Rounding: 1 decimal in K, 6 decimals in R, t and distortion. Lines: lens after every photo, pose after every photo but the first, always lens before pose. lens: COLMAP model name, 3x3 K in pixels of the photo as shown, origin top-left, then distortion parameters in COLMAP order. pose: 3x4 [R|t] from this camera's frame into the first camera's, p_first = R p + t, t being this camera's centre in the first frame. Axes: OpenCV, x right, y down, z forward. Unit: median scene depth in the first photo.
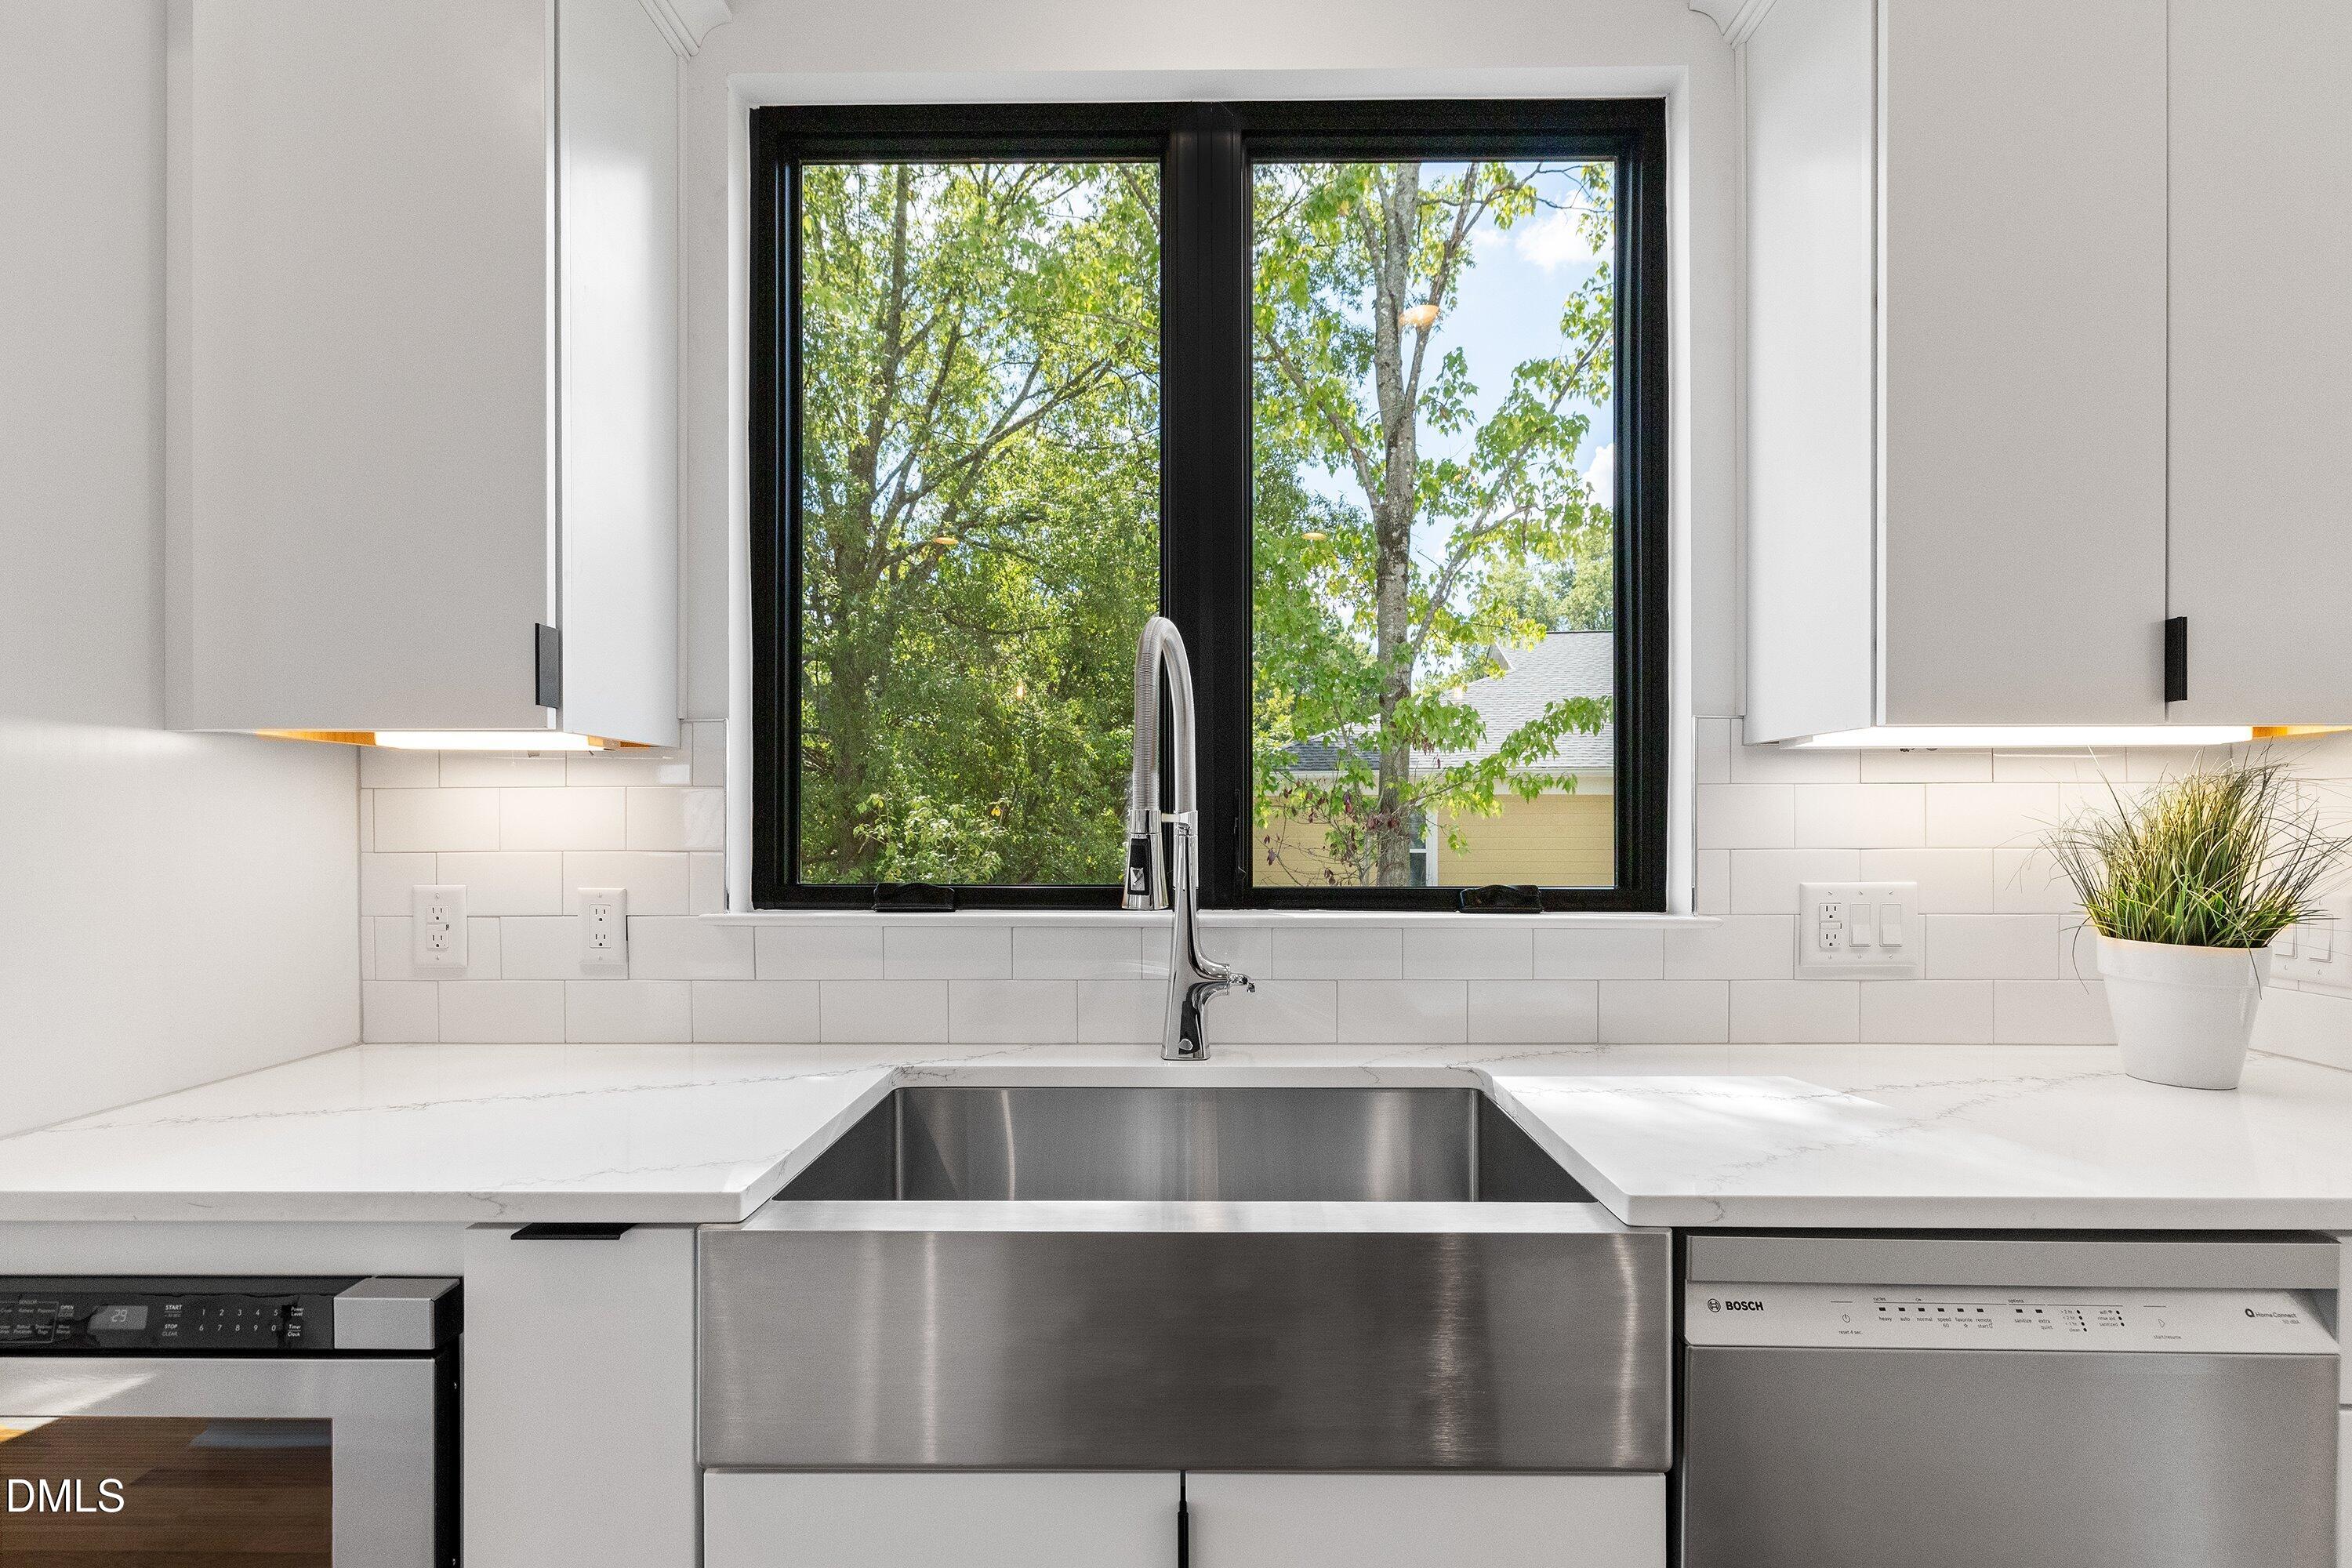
lens RADIAL K [[1021.9, 0, 1177.5], [0, 1021.9, 795.1], [0, 0, 1]] dist [-0.003439, -0.000470]
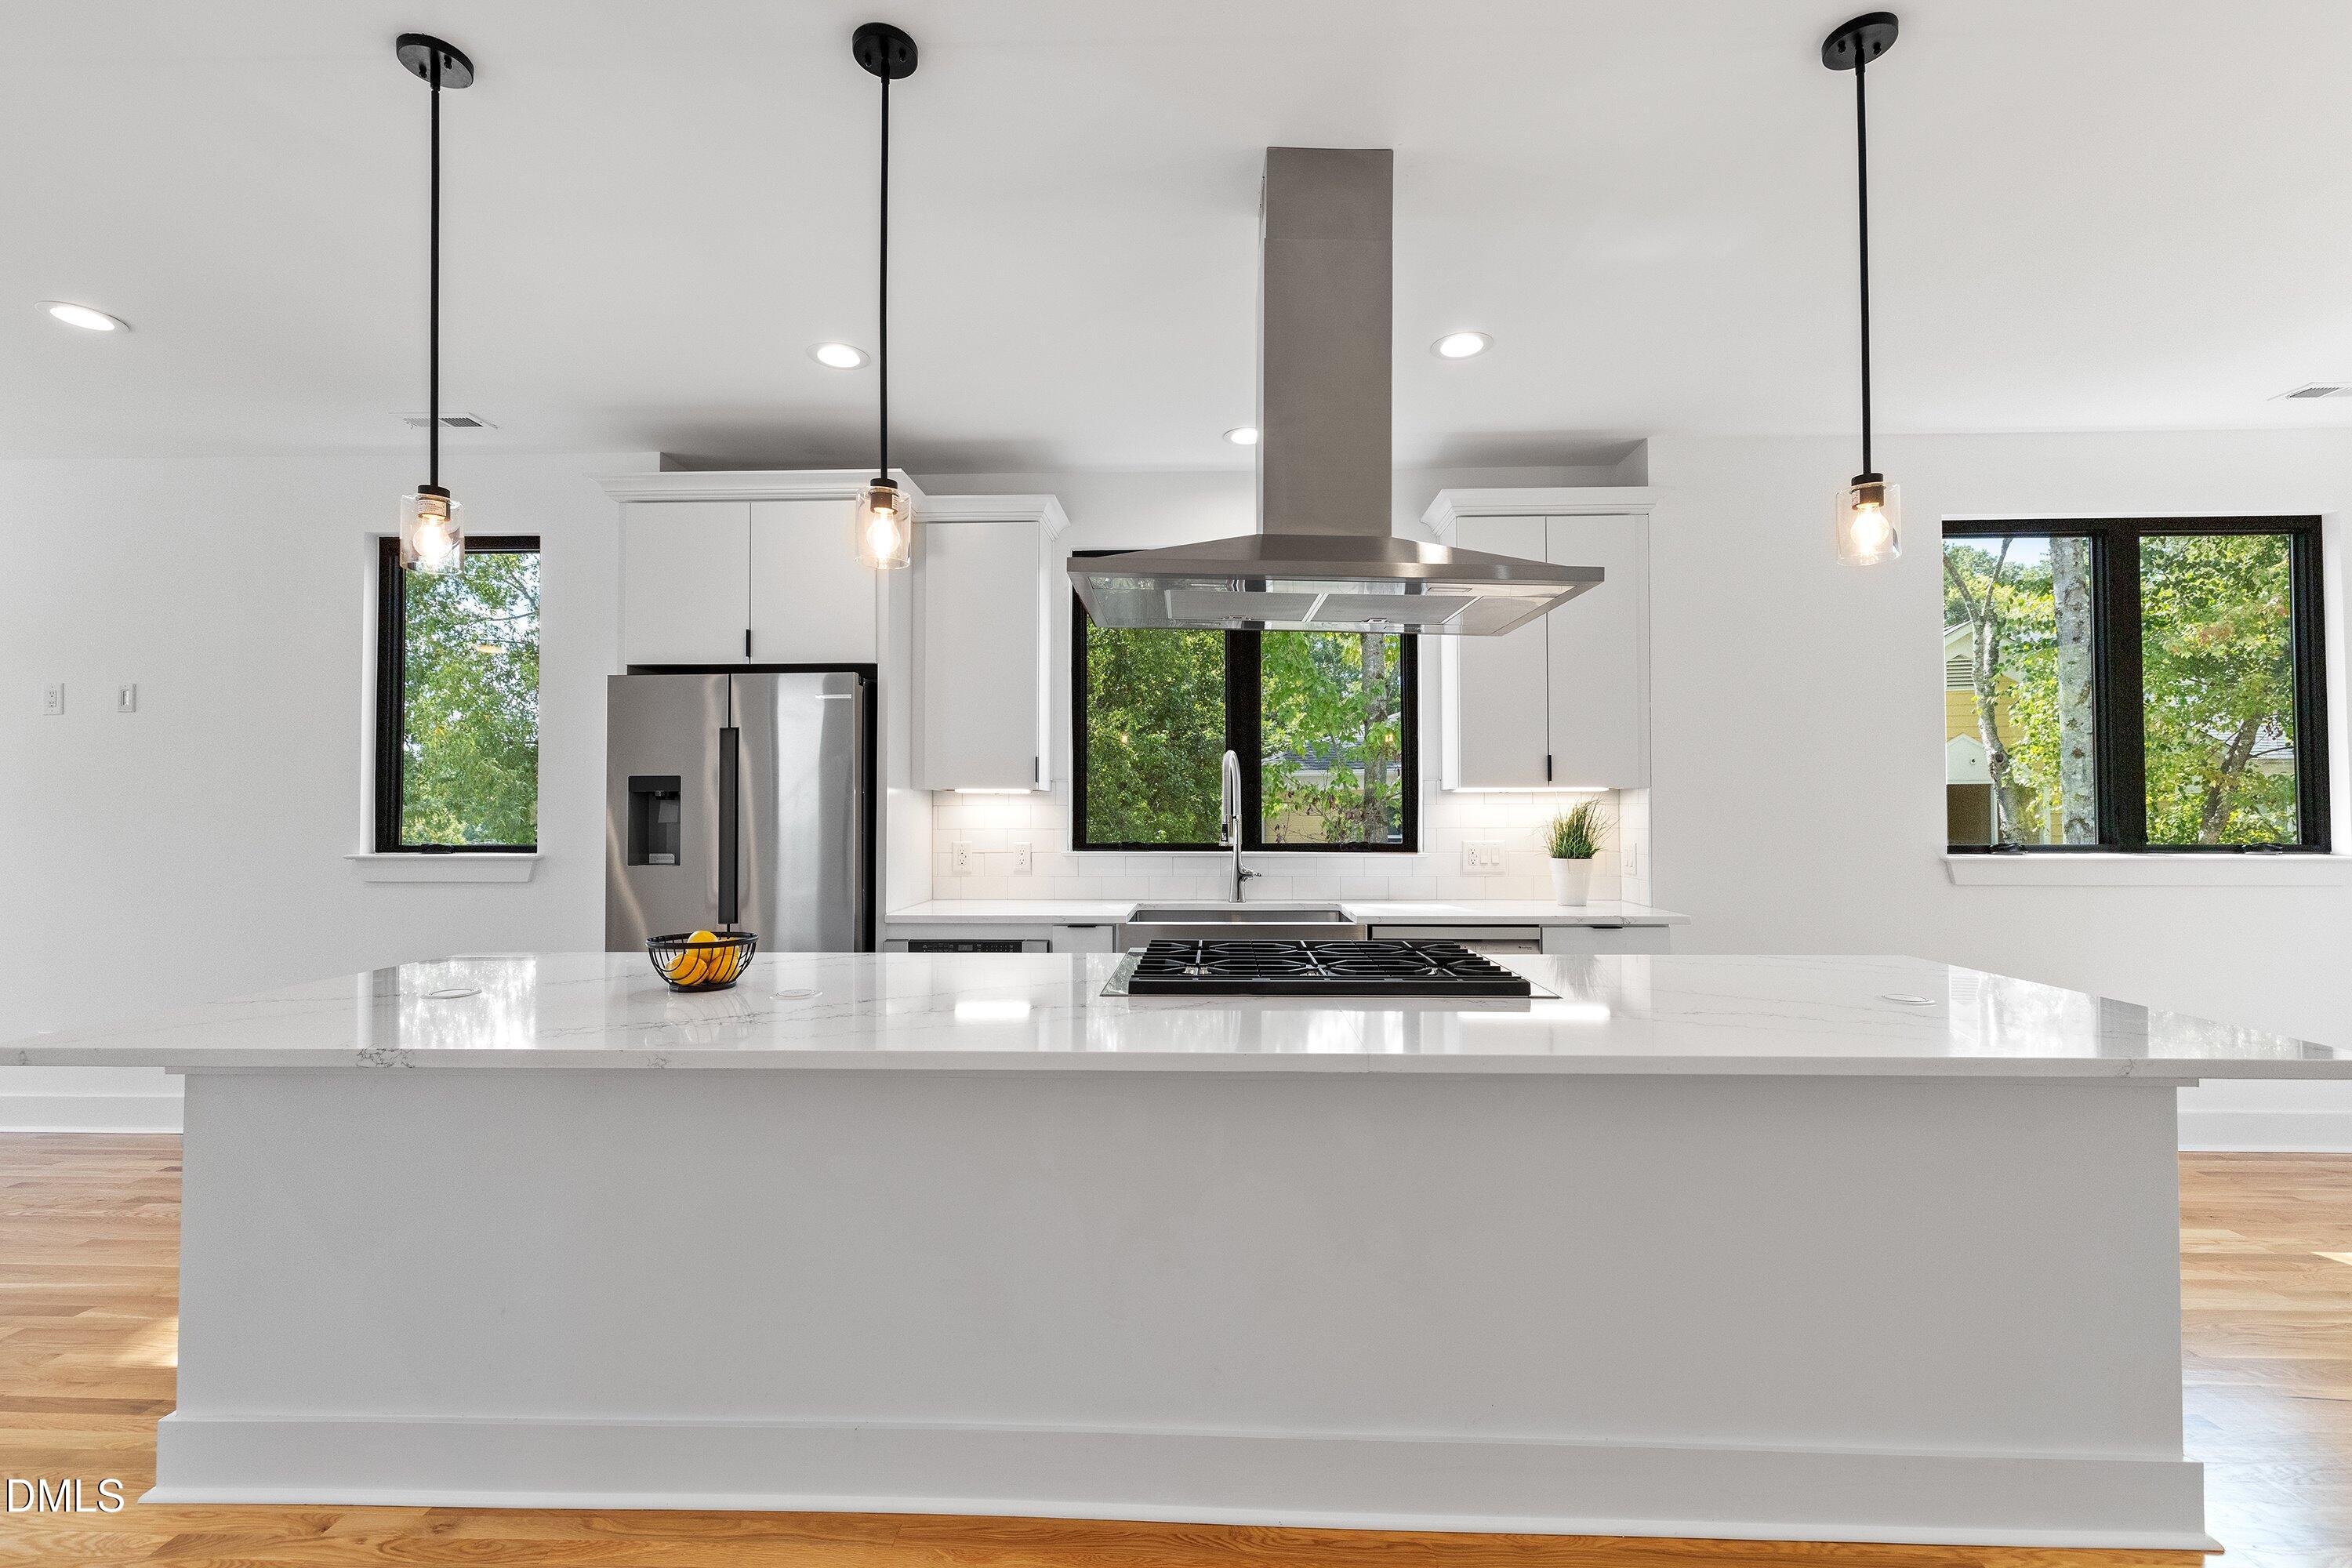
lens RADIAL K [[1021.9, 0, 1176.9], [0, 1021.9, 785.4], [0, 0, 1]] dist [-0.003439, -0.000470]
pose [[0.999830, -0.000731, -0.018425, -0.099780], [0.000751, 0.999999, 0.001098, -0.064935], [0.018424, -0.001111, 0.999830, -1.713739]]
